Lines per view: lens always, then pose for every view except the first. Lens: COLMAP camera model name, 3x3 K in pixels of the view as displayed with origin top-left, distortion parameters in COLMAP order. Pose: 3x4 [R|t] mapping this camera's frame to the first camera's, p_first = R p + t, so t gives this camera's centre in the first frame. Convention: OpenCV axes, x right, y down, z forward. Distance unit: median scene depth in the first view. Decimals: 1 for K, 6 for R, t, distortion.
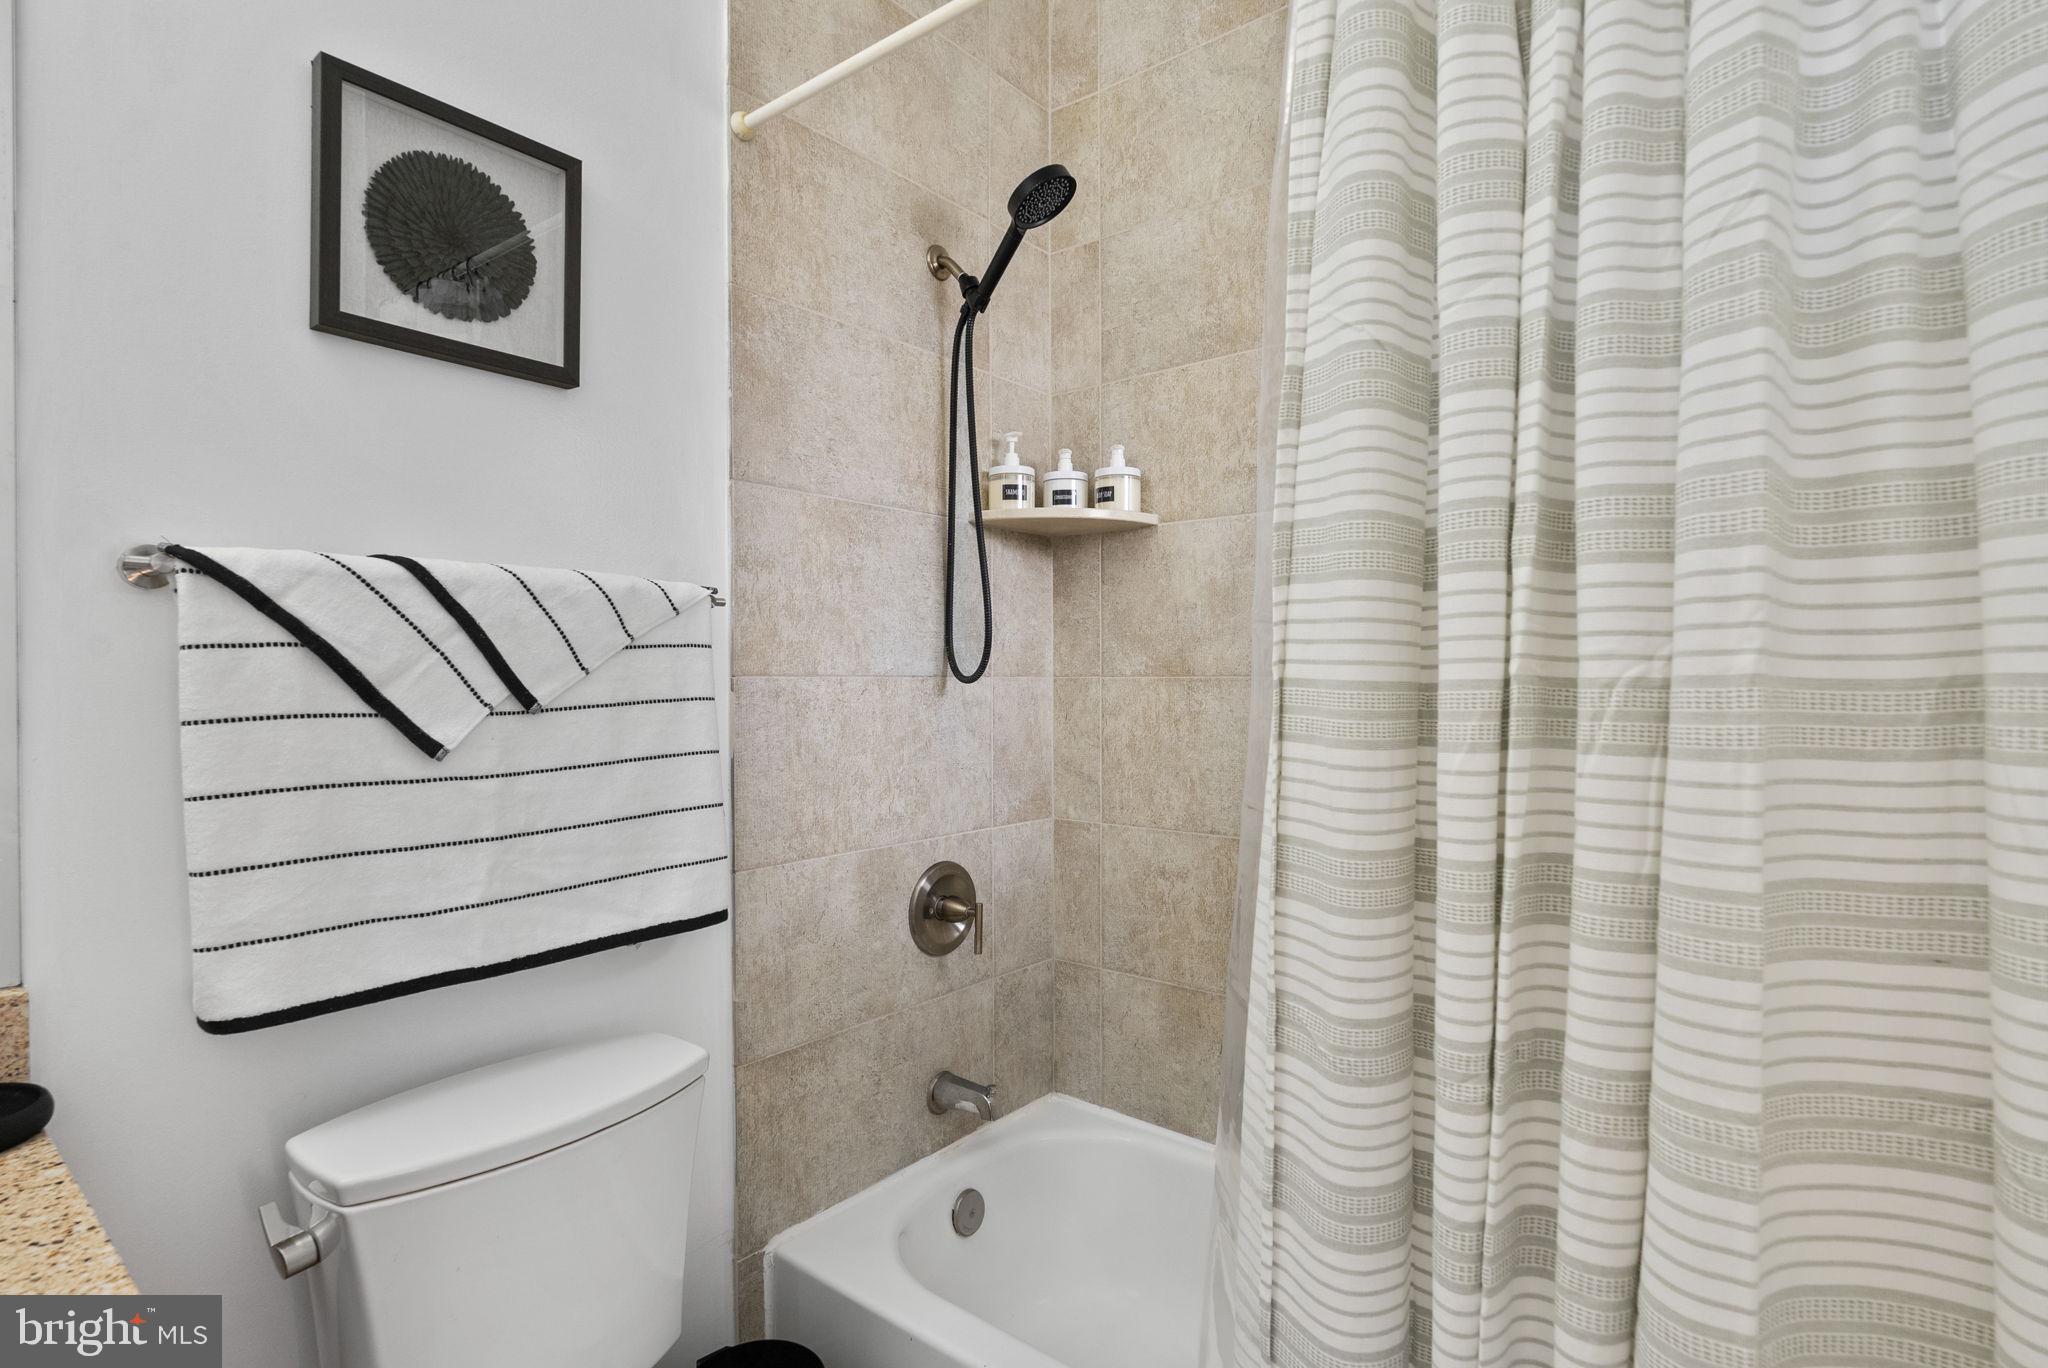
lens RADIAL K [[1016.1, 0, 1027.1], [0, 1016.1, 681.2], [0, 0, 1]] dist [-0.006768, 0.002572]
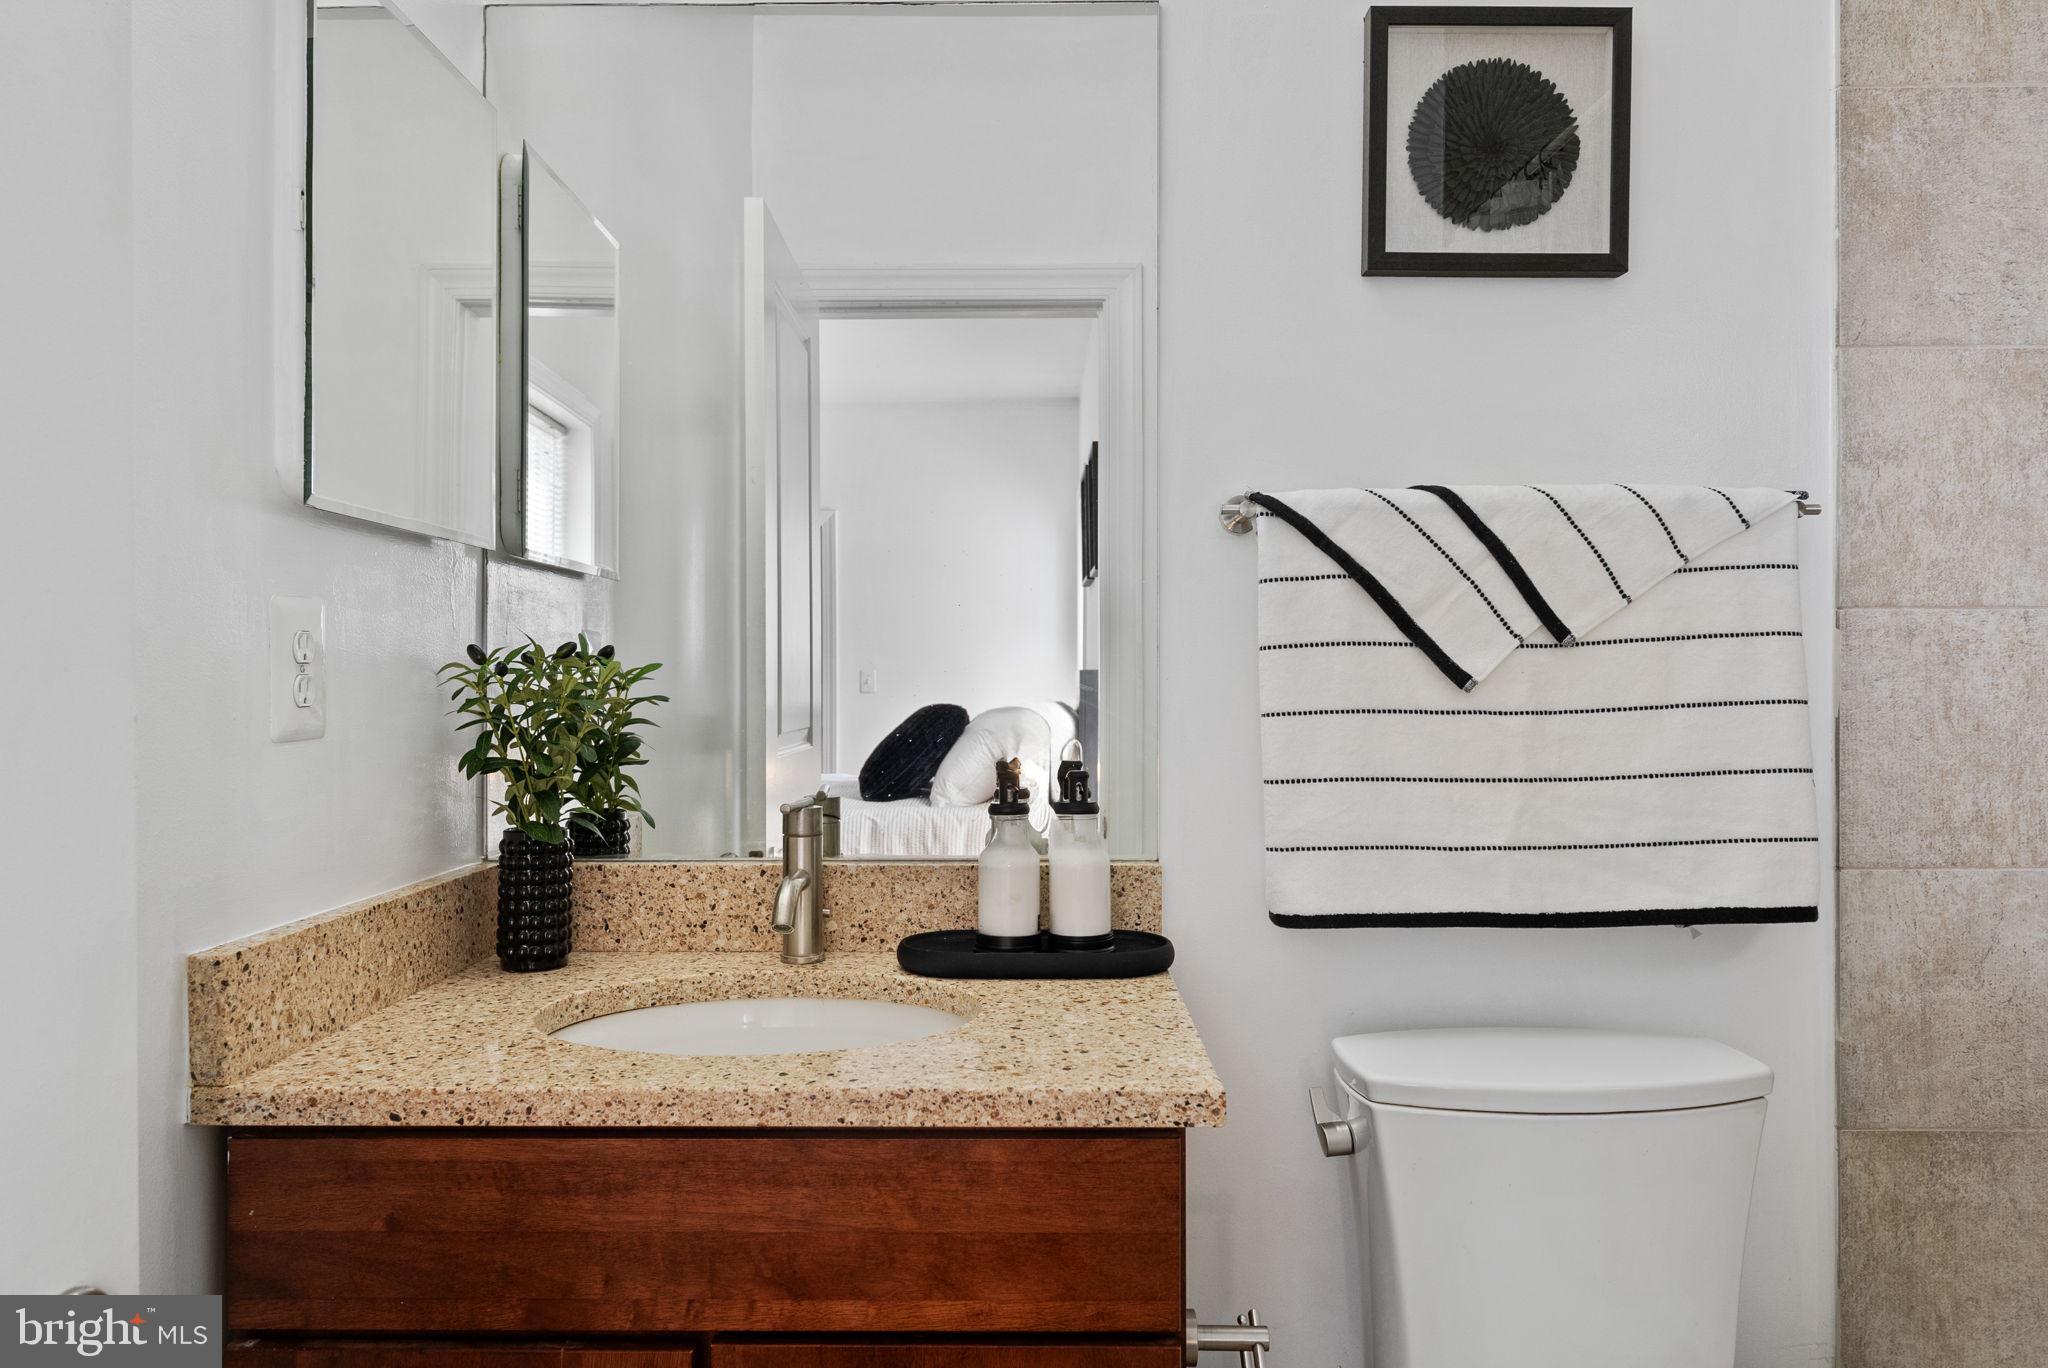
lens RADIAL K [[1365.5, 0, 1016.1], [0, 1365.5, 689.9], [0, 0, 1]] dist [0.027708, -0.011780]
pose [[0.617014, 0.002403, -0.786948, 0.158207], [-0.008713, 0.999955, -0.003778, 0.073965], [0.786904, 0.009188, 0.617007, -0.125878]]
